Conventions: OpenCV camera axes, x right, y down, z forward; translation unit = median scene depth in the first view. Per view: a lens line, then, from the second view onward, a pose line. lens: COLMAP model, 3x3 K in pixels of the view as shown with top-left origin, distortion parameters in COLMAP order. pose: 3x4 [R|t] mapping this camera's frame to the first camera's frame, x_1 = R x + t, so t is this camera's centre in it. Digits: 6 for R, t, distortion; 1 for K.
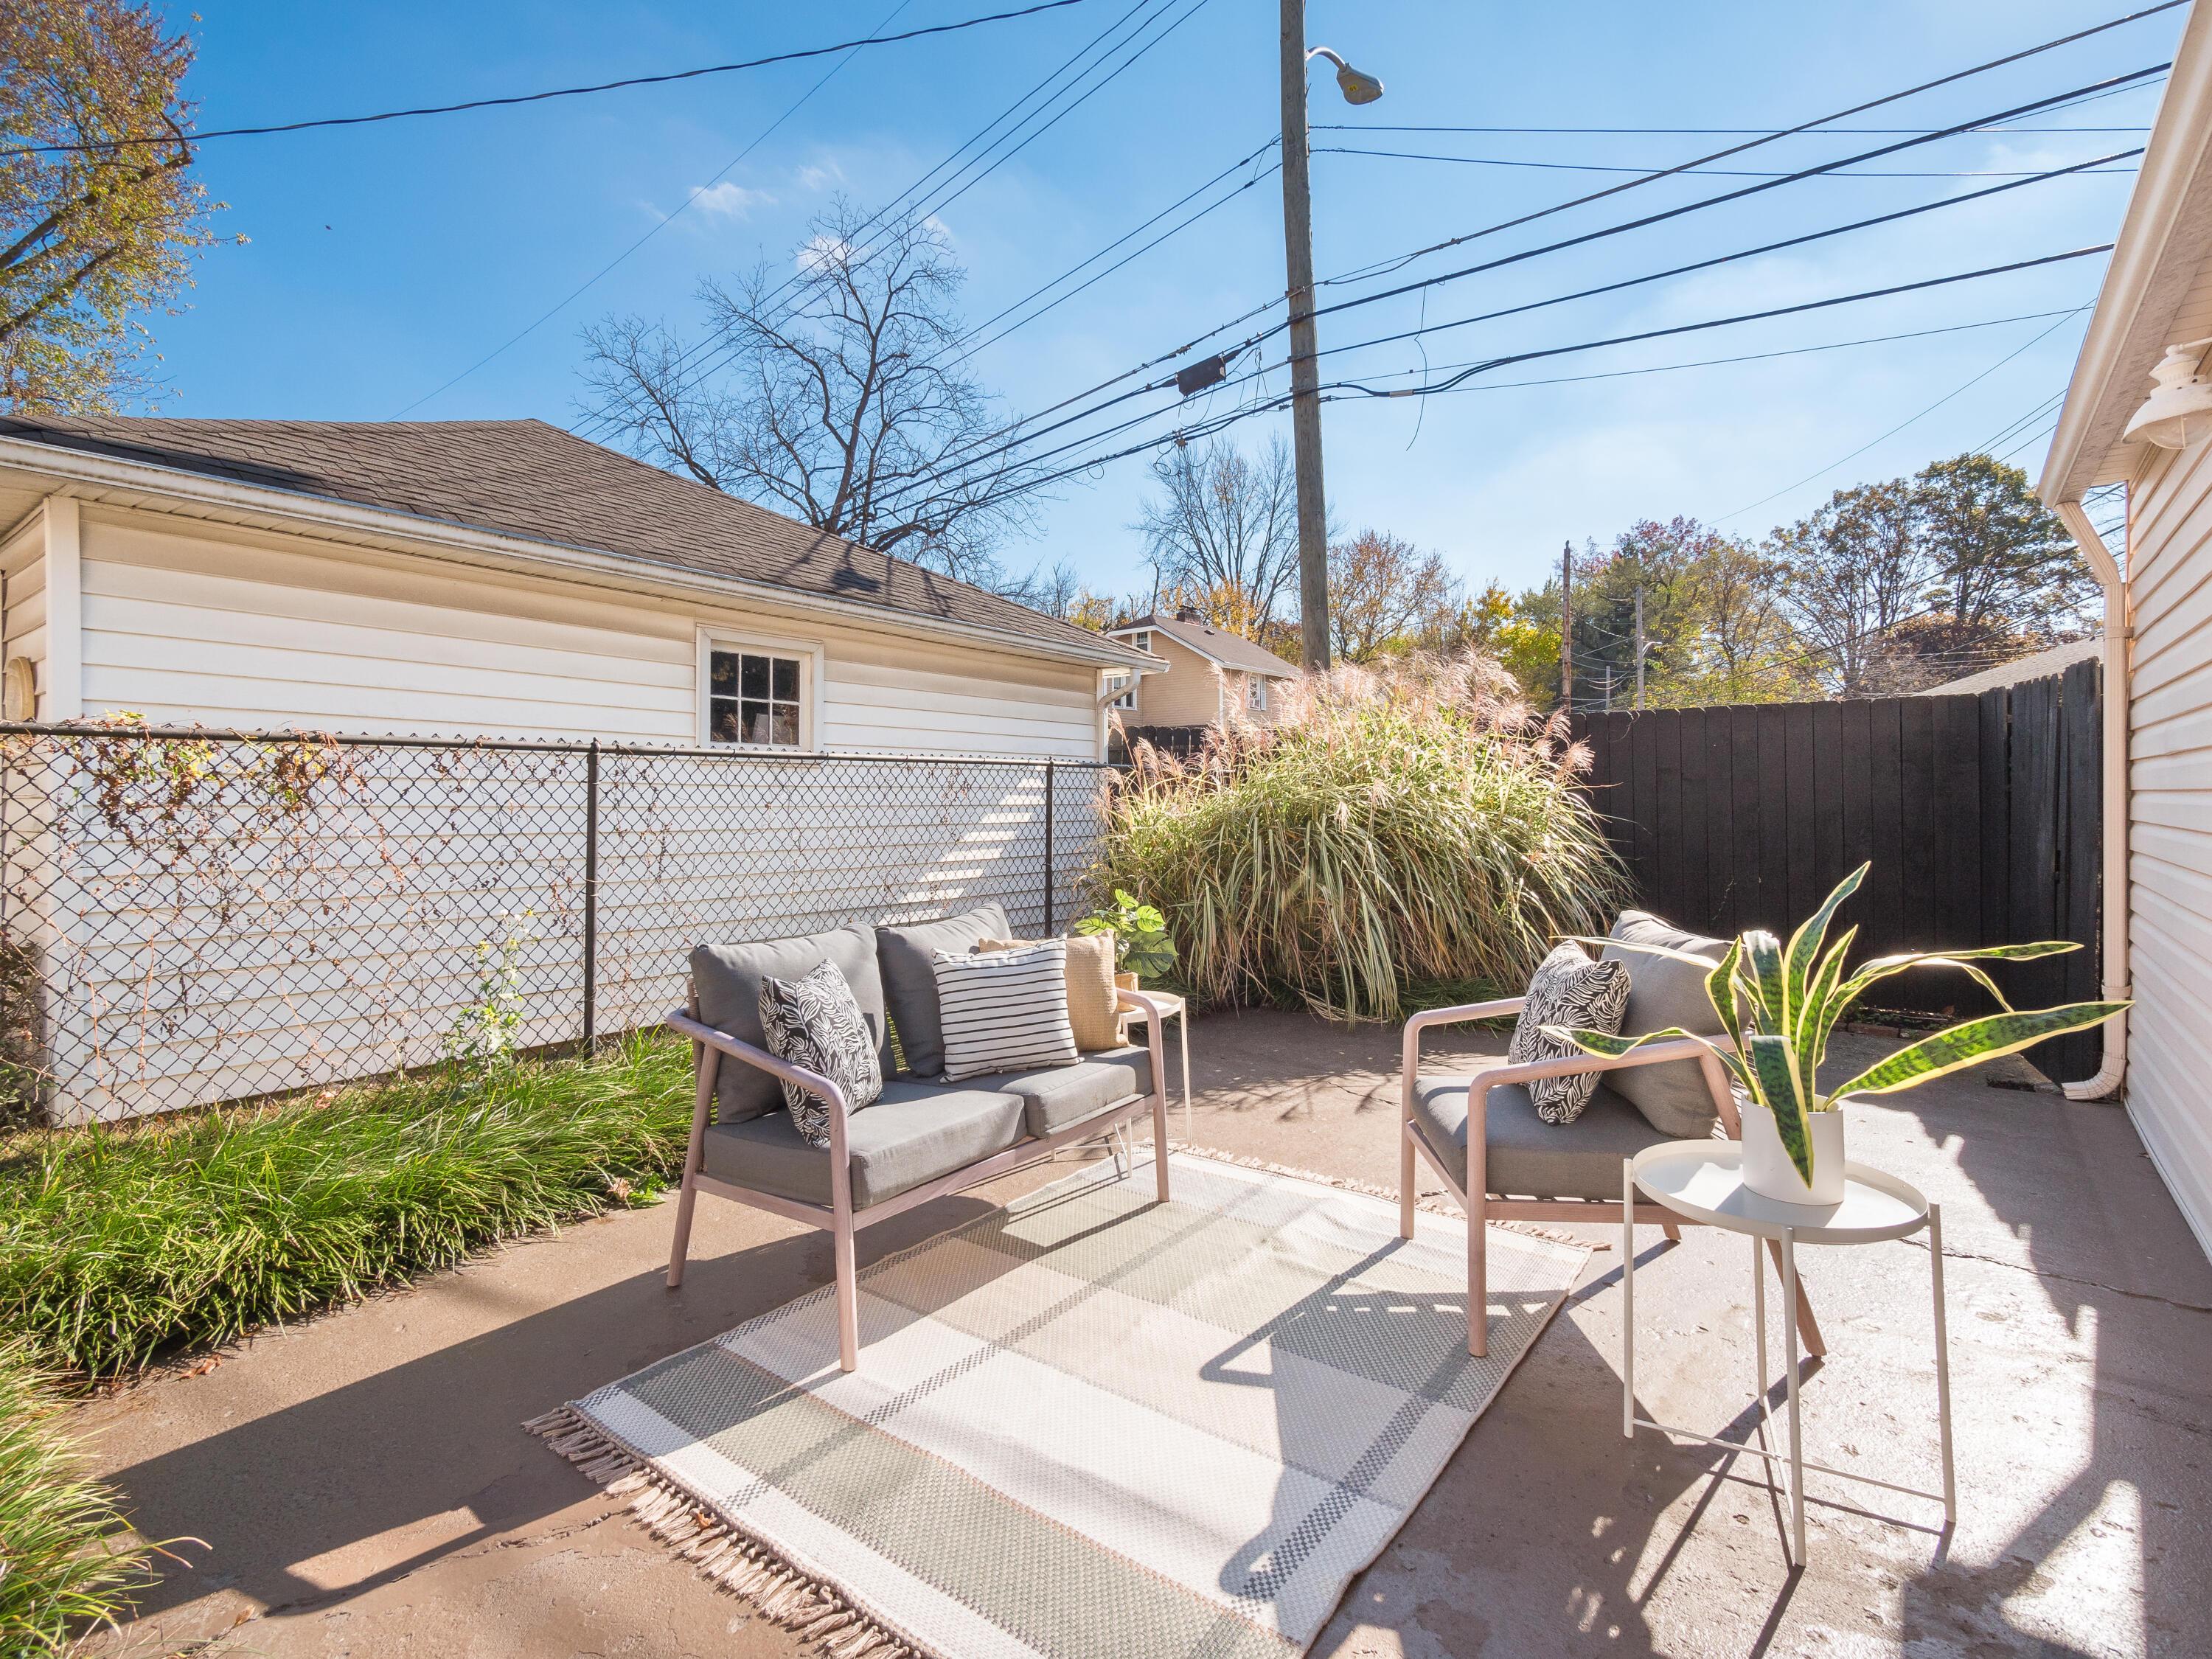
lens RADIAL K [[1049.1, 0, 1101.6], [0, 1049.1, 807.4], [0, 0, 1]] dist [0.000674, -0.000021]
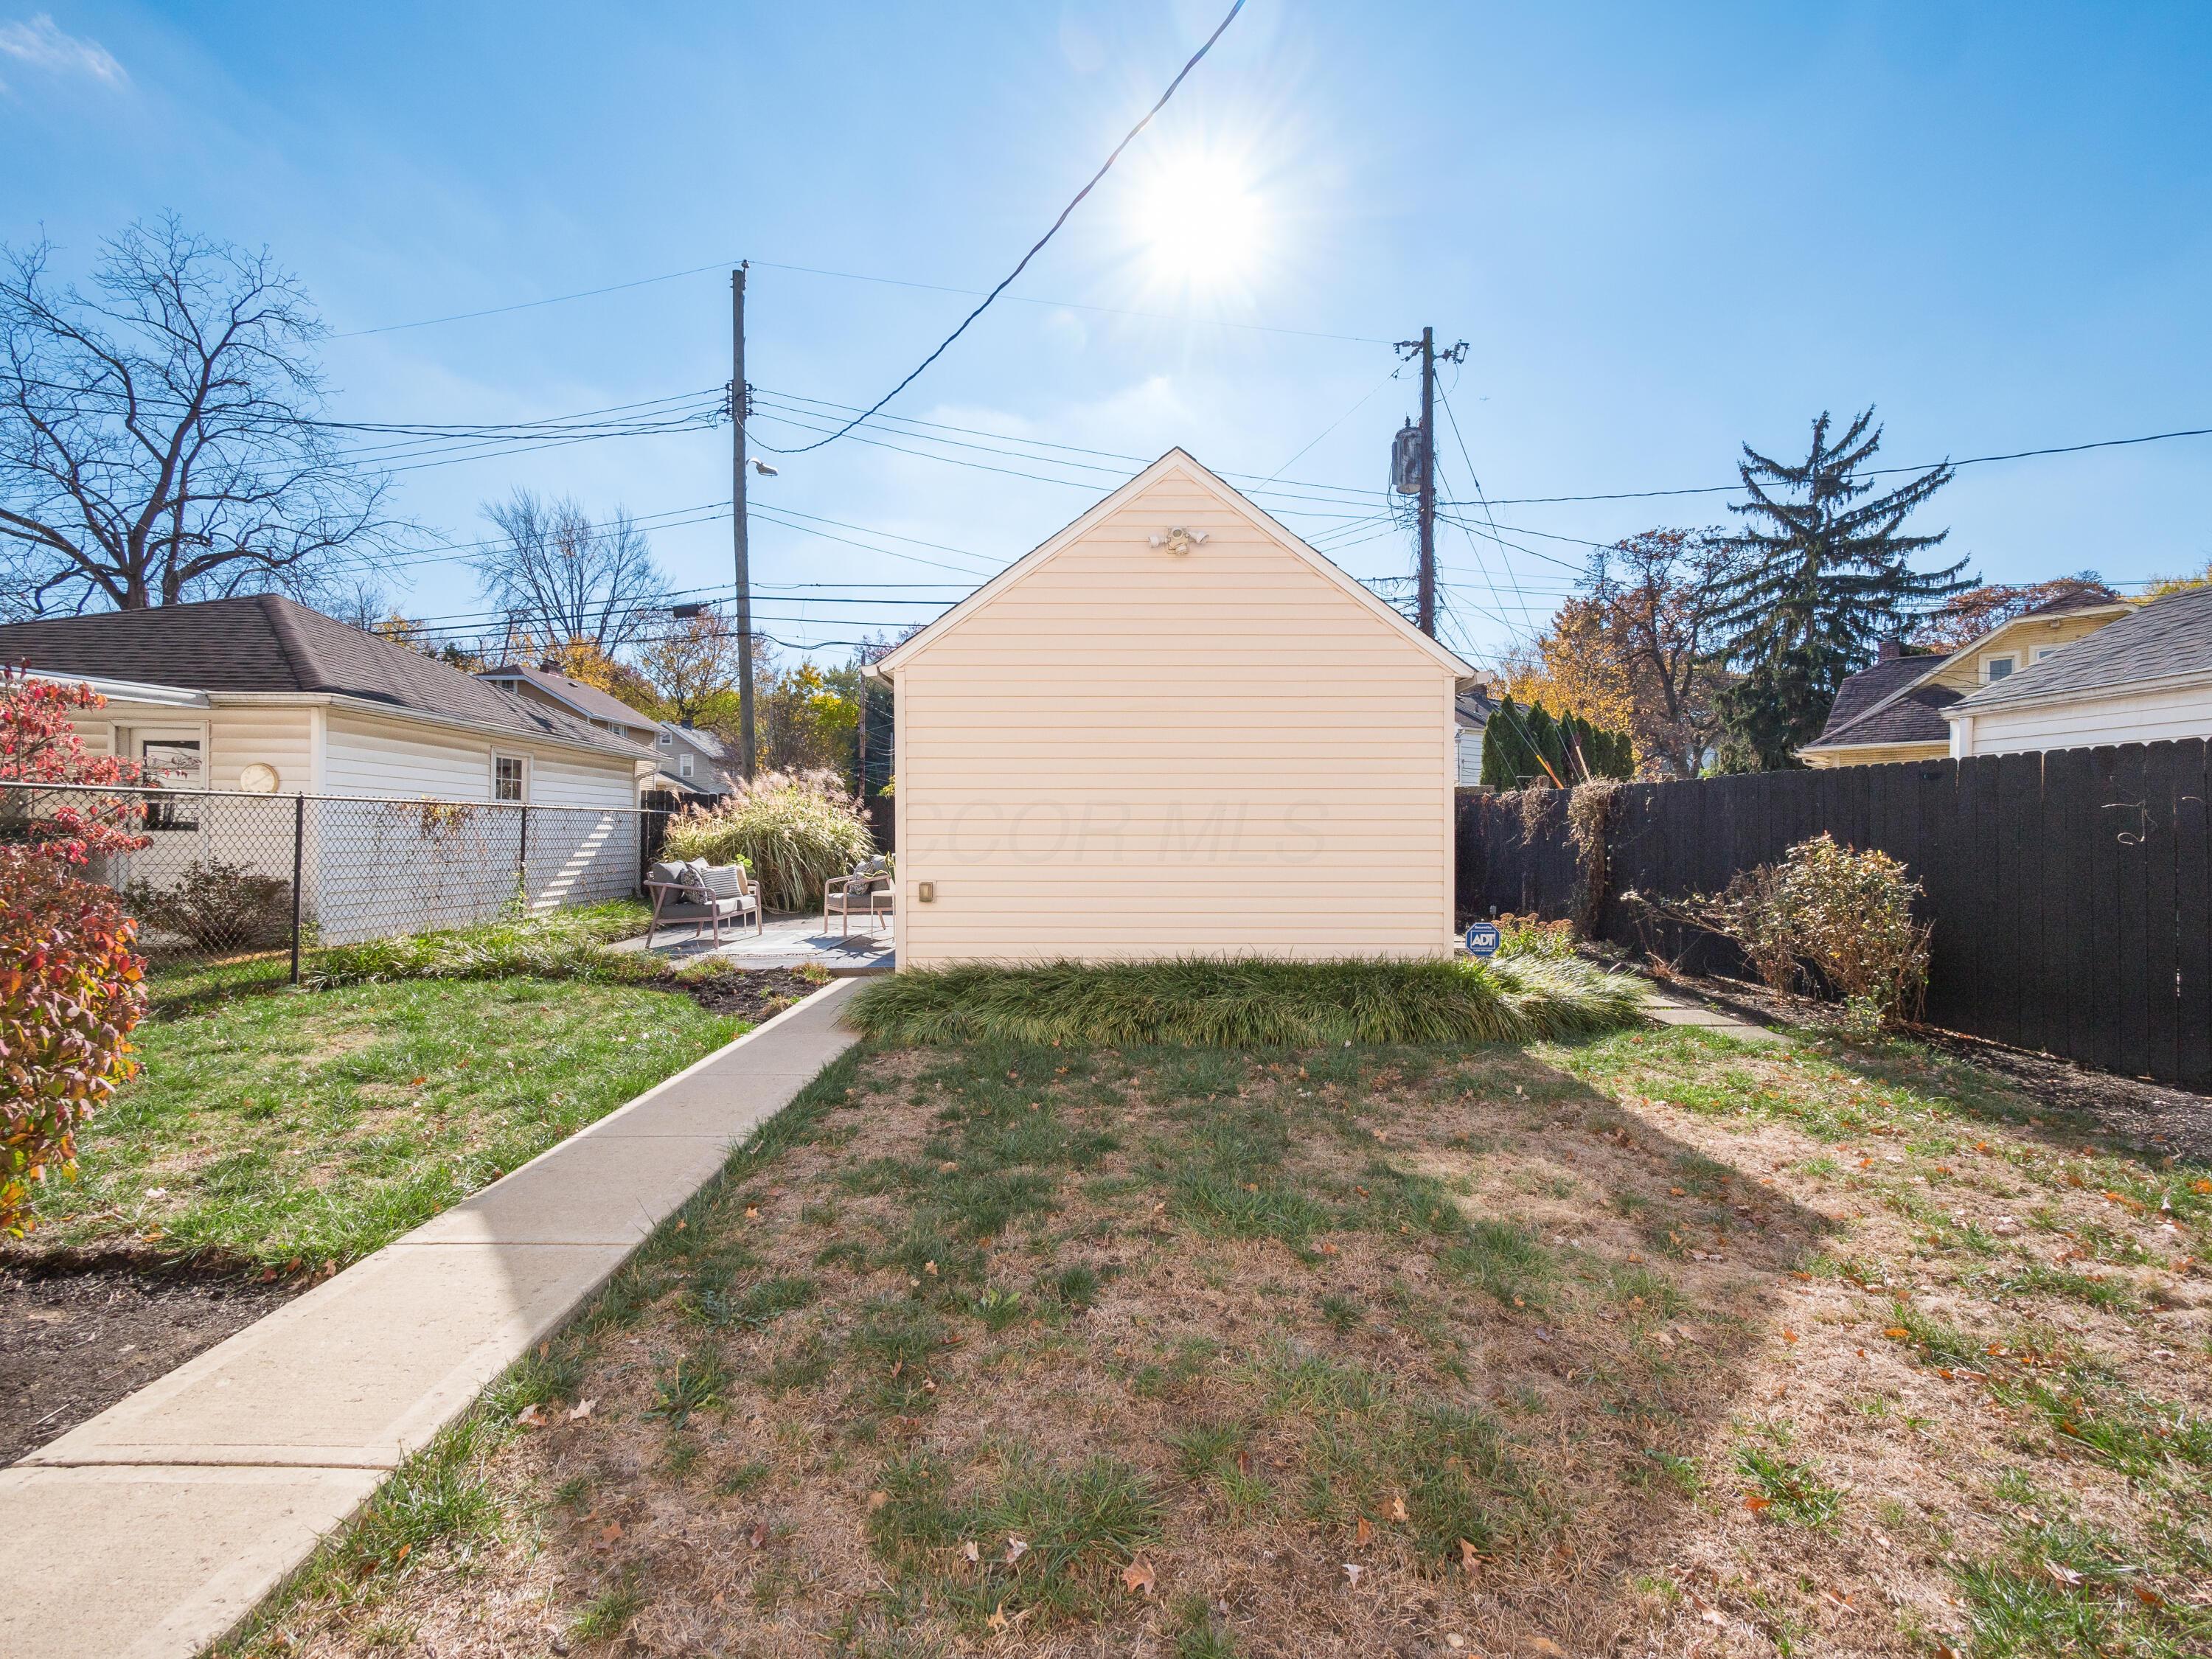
lens RADIAL K [[945.3, 0, 1115.7], [0, 945.3, 834.8], [0, 0, 1]] dist [-0.002012, -0.000449]
pose [[0.777240, 0.009302, 0.629135, -0.102379], [-0.006958, 0.999957, -0.006188, 0.002564], [-0.629166, 0.000432, 0.777271, -0.229696]]
